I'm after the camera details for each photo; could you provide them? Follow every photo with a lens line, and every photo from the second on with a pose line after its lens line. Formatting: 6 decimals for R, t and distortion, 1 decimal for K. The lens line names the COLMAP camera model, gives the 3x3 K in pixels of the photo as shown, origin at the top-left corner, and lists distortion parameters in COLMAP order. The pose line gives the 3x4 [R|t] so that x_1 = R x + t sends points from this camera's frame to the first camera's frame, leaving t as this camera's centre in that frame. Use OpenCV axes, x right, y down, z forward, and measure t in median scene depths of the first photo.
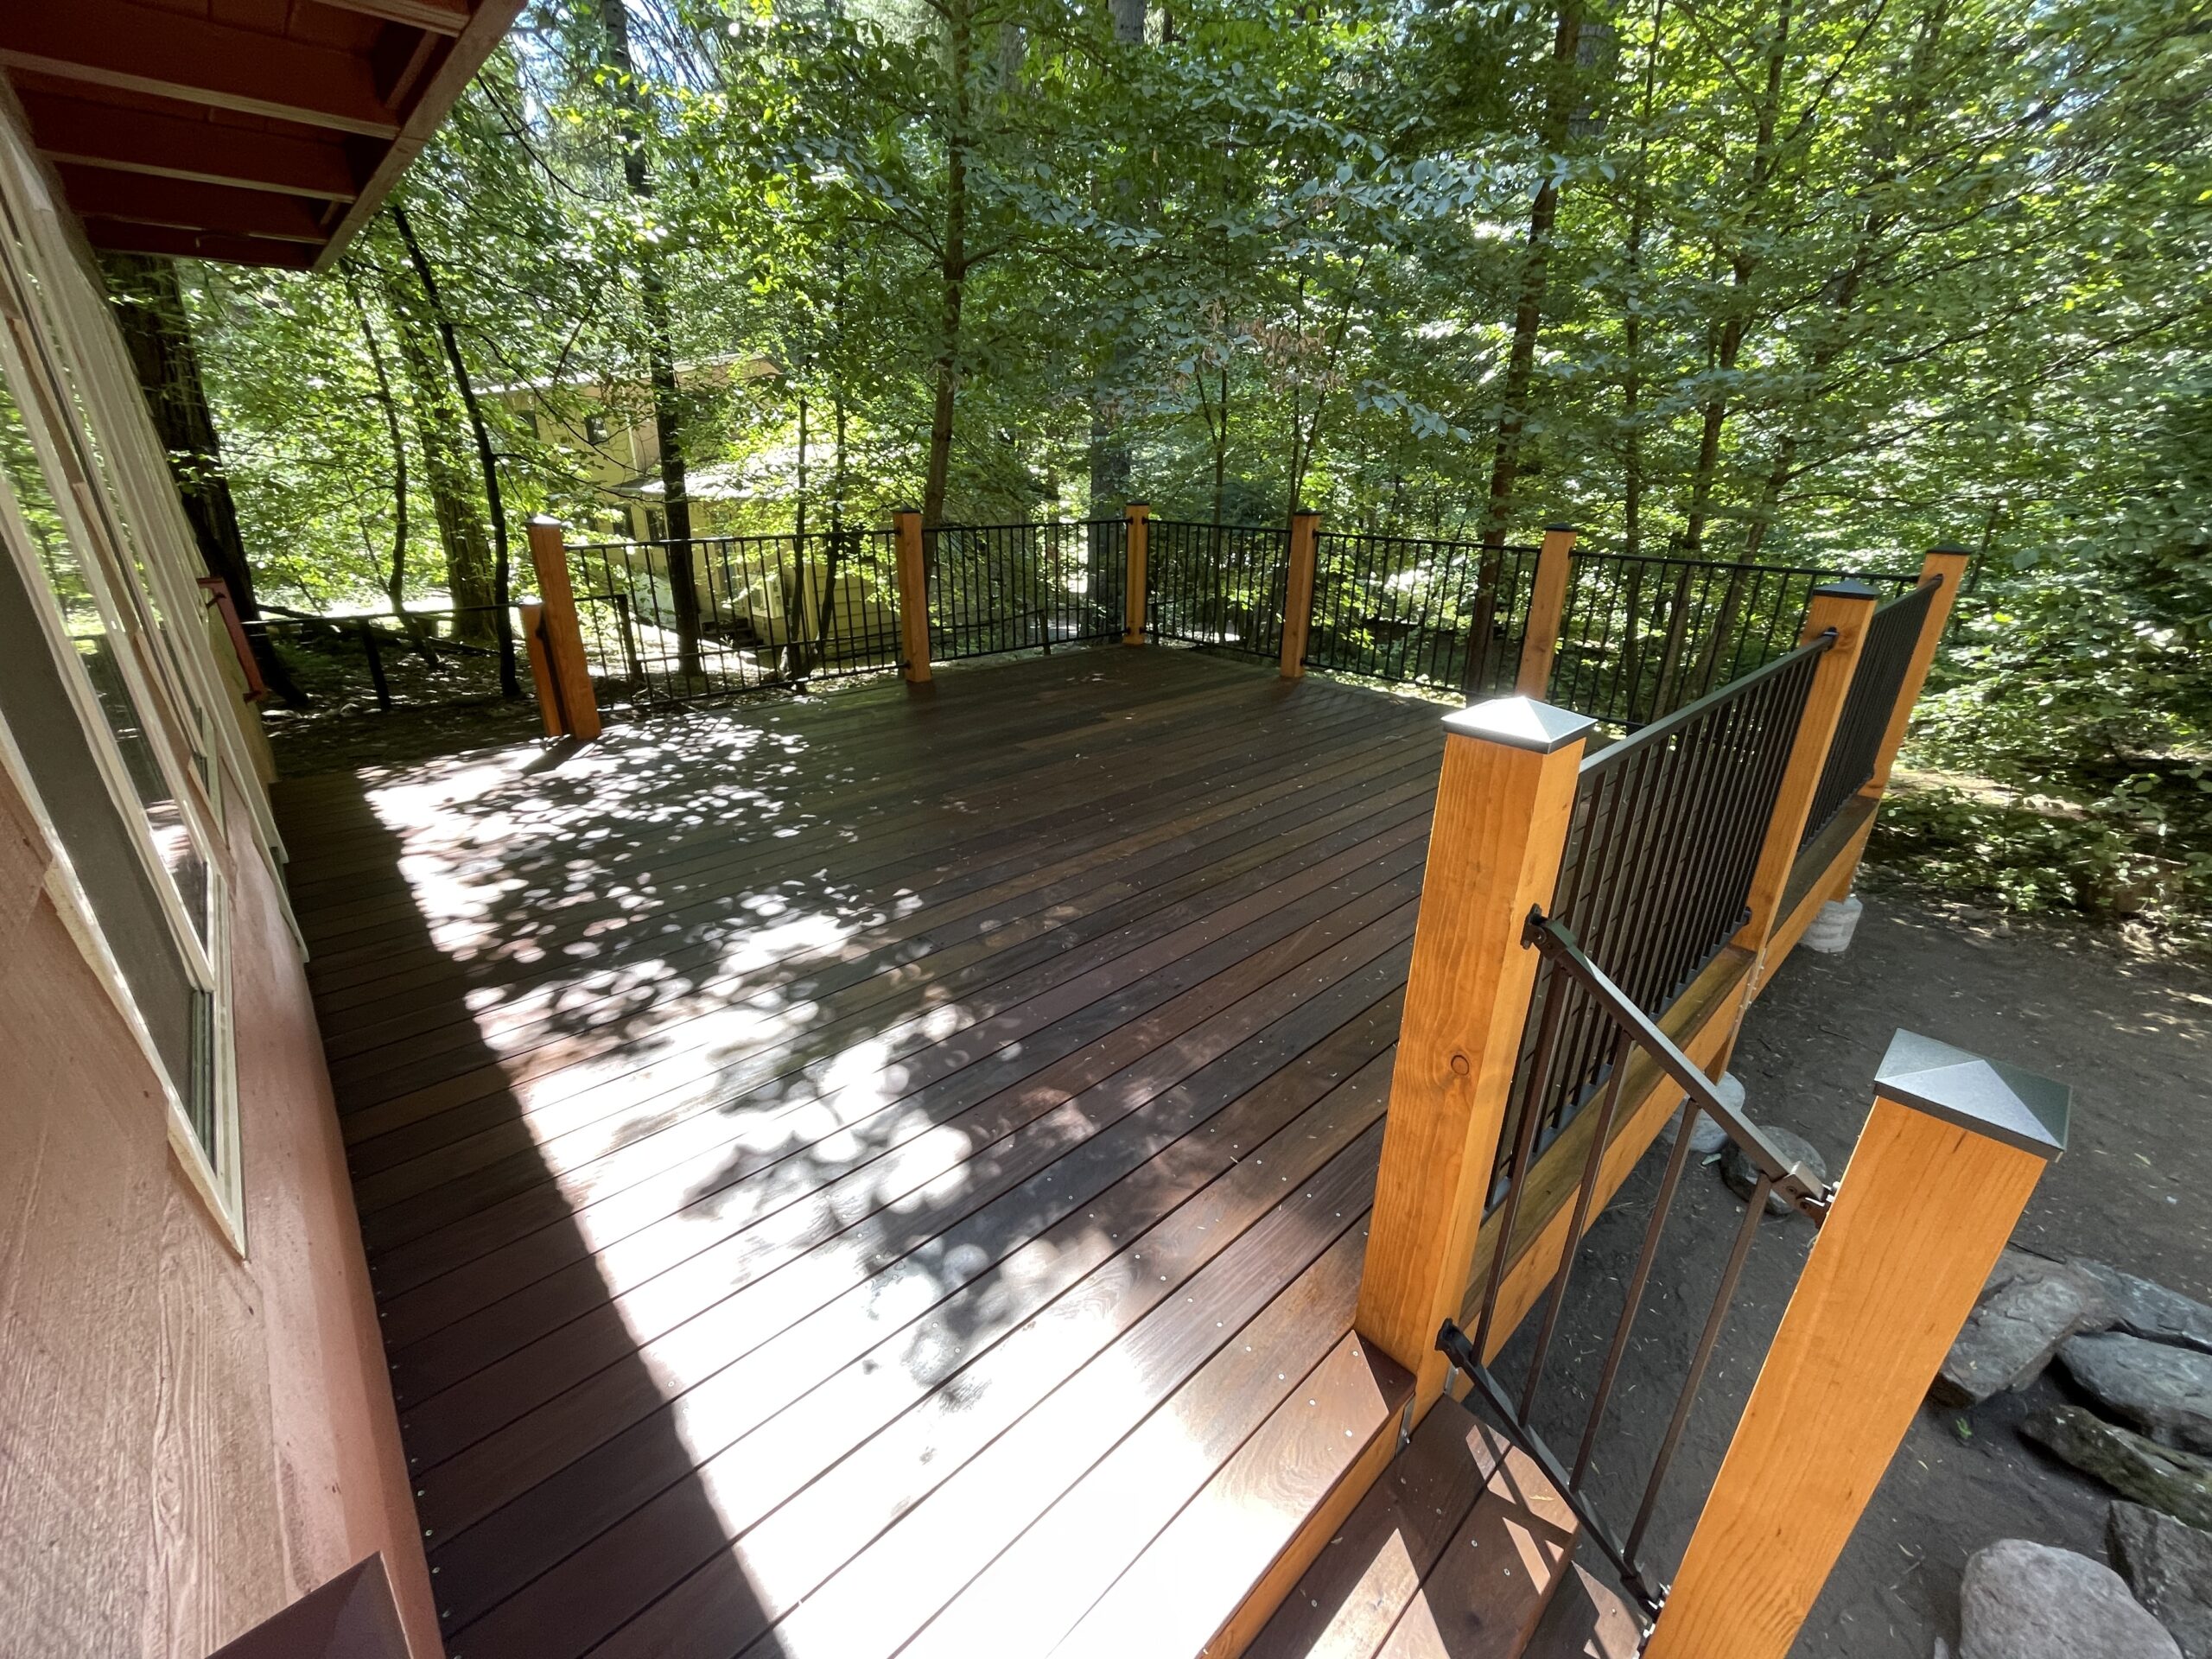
lens RADIAL K [[890.9, 0, 1101.0], [0, 890.9, 828.0], [0, 0, 1]] dist [0.002506, -0.000454]
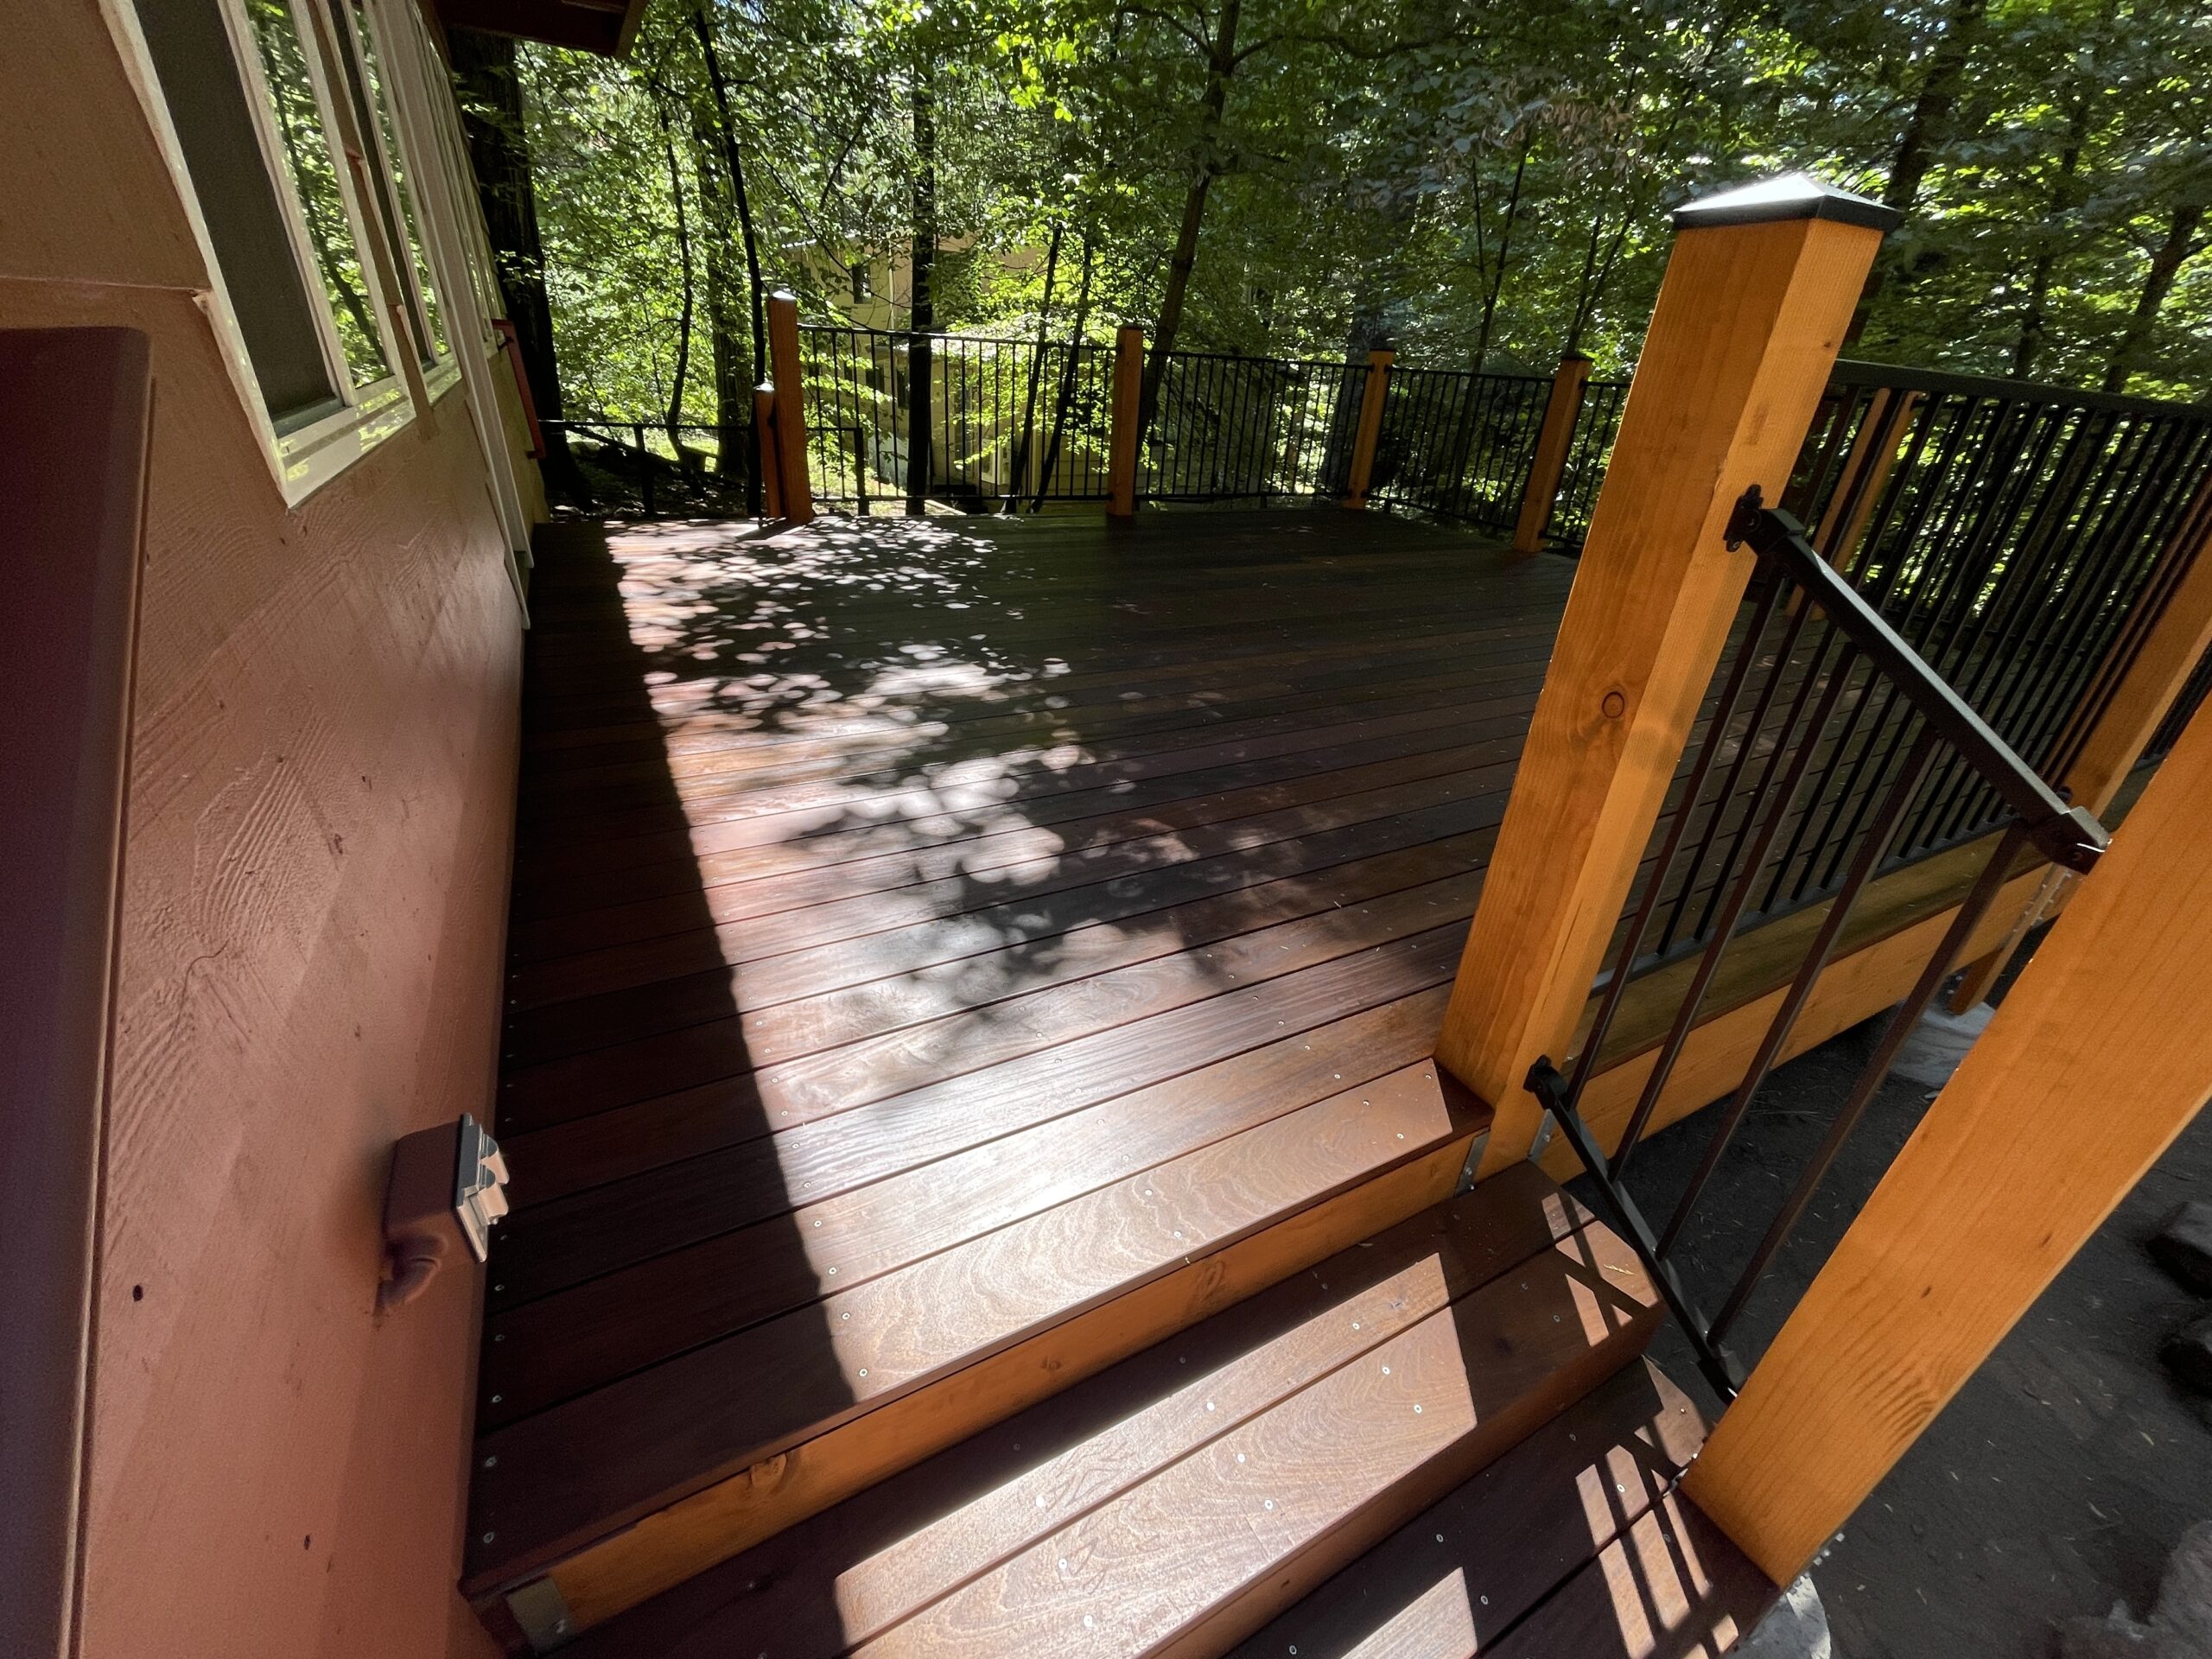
lens RADIAL K [[890.9, 0, 1107.1], [0, 890.9, 828.2], [0, 0, 1]] dist [0.002506, -0.000454]
pose [[0.967890, 0.159716, -0.194113, 0.065903], [-0.142111, 0.984627, 0.101557, 0.180666], [0.207349, -0.070710, 0.975708, 0.050505]]
